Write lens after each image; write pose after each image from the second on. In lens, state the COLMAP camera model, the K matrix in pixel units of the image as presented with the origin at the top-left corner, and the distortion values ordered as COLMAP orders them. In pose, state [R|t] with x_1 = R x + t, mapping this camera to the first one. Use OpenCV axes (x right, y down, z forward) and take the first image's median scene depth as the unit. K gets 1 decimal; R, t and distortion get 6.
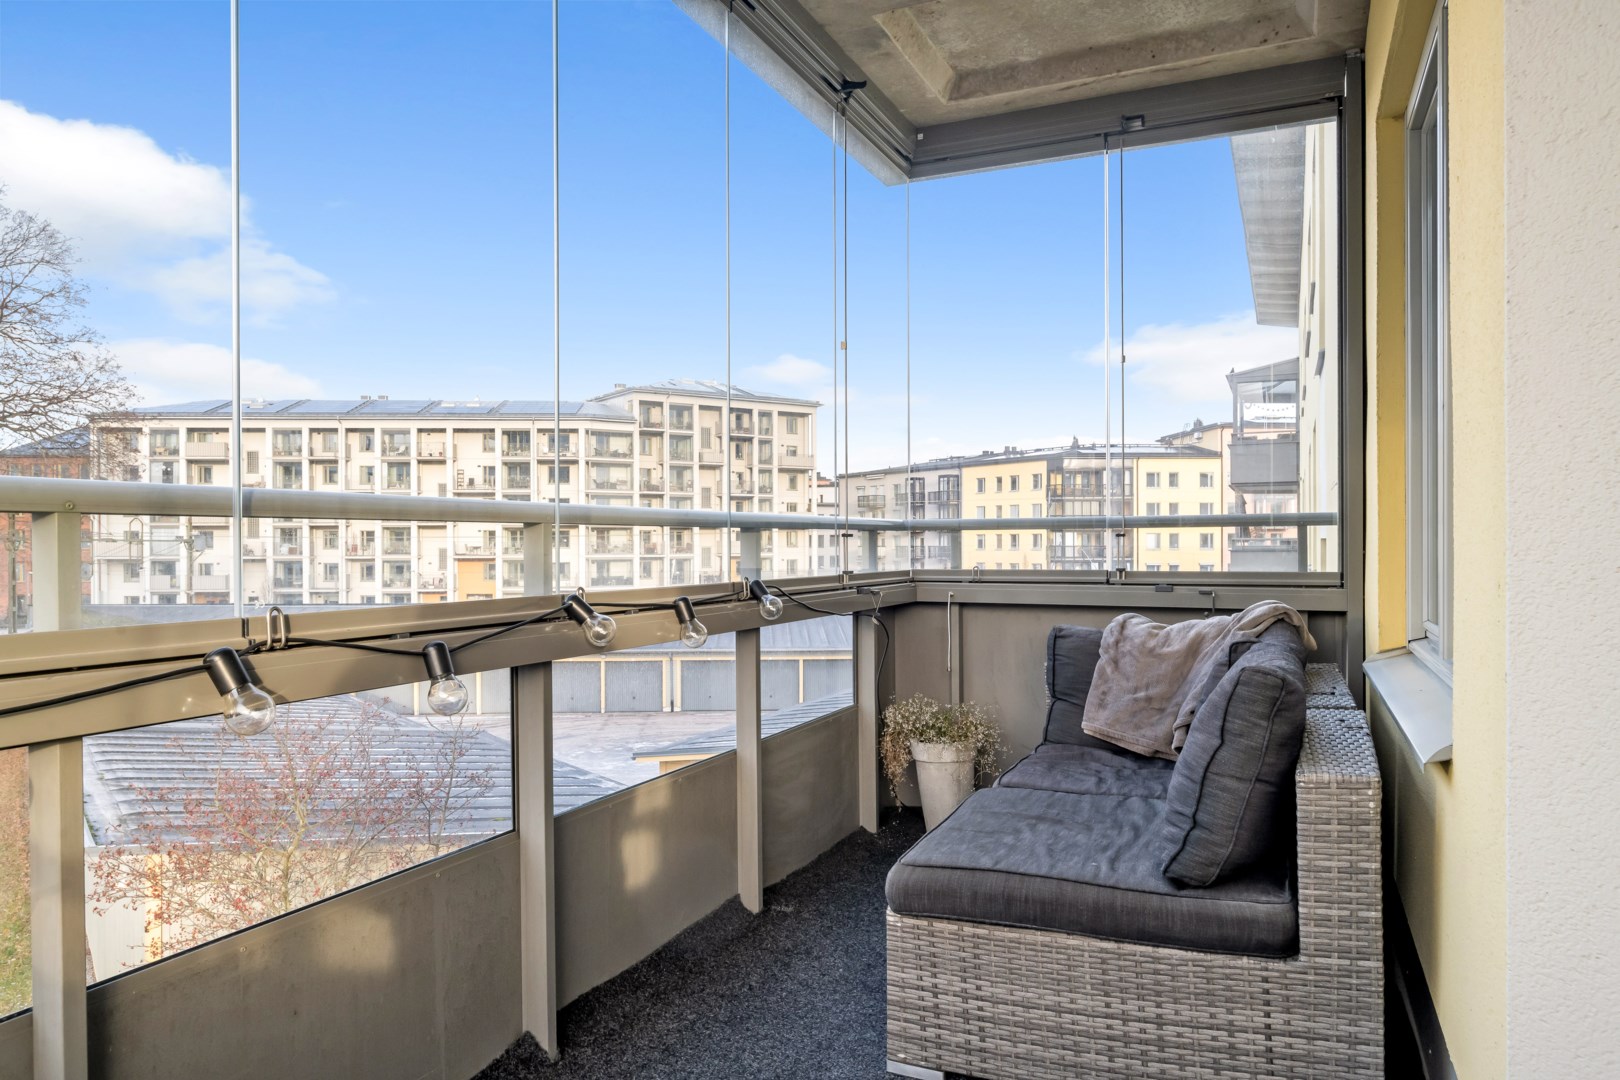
lens RADIAL K [[1073.7, 0, 839.7], [0, 1073.7, 549.2], [0, 0, 1]] dist [-0.006118, 0.001423]
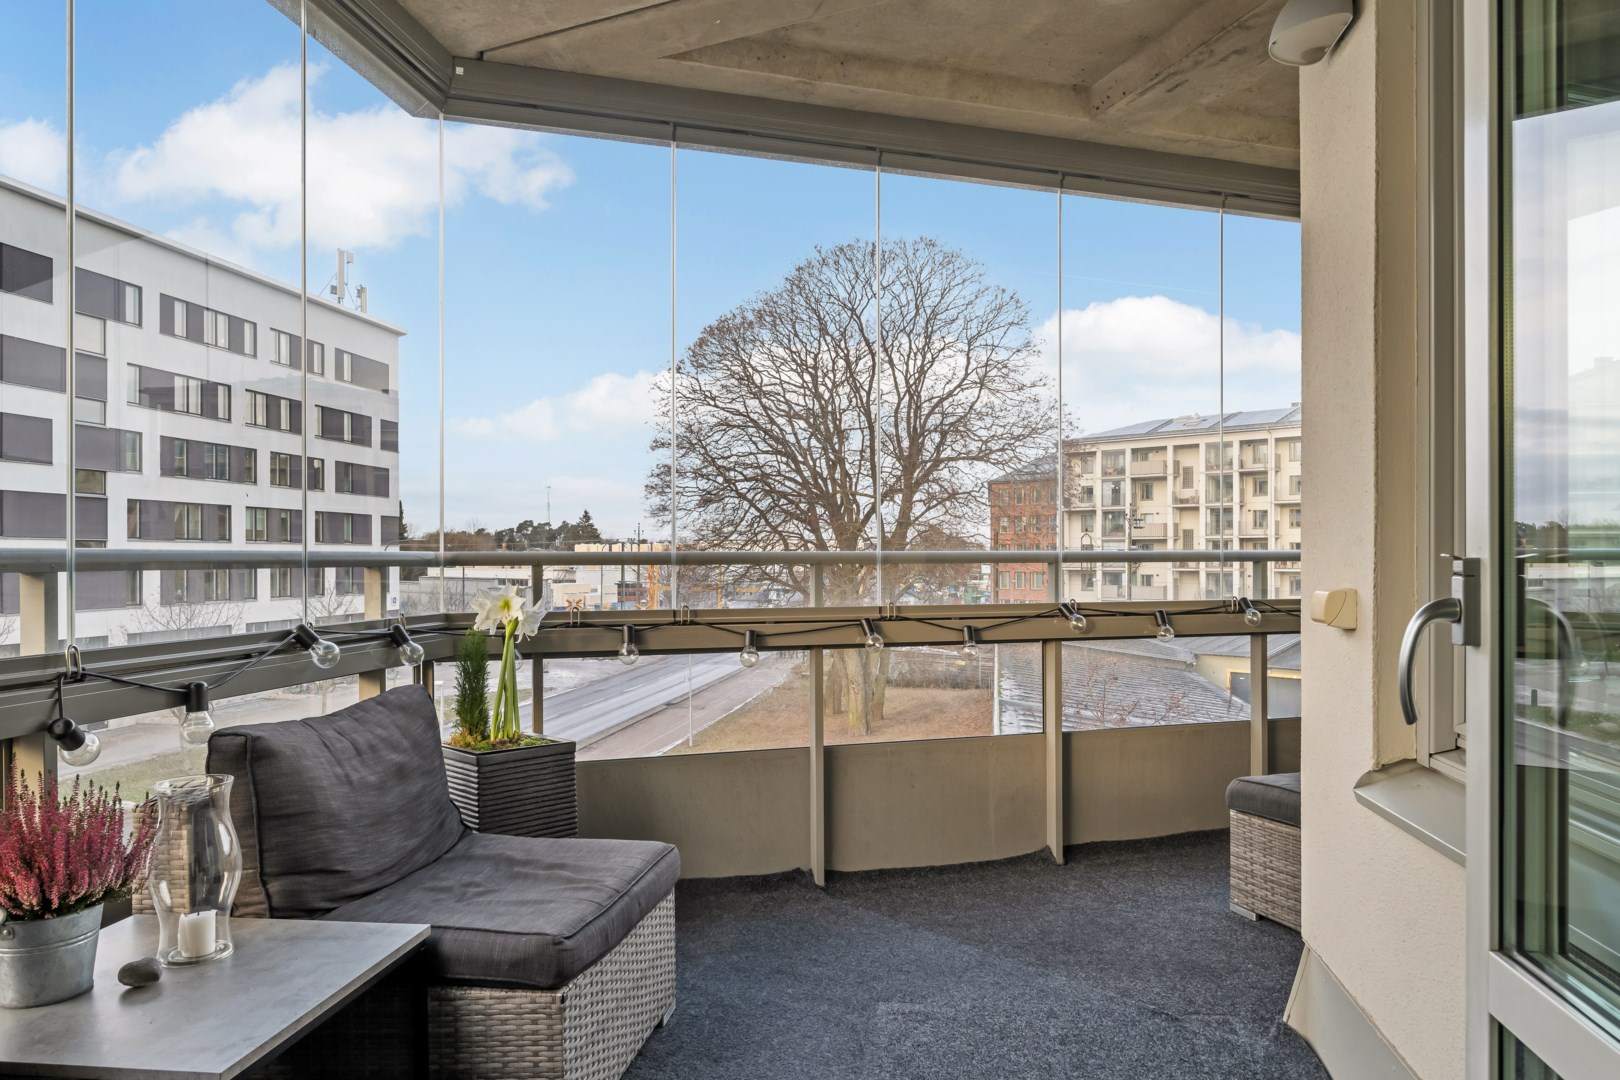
lens RADIAL K [[1115.2, 0, 813.0], [0, 1115.2, 559.3], [0, 0, 1]] dist [-0.006177, -0.001350]
pose [[0.678694, 0.002671, -0.734417, 0.824715], [-0.004412, 0.999990, -0.000440, -0.027755], [0.734408, 0.003538, 0.678699, -0.567521]]
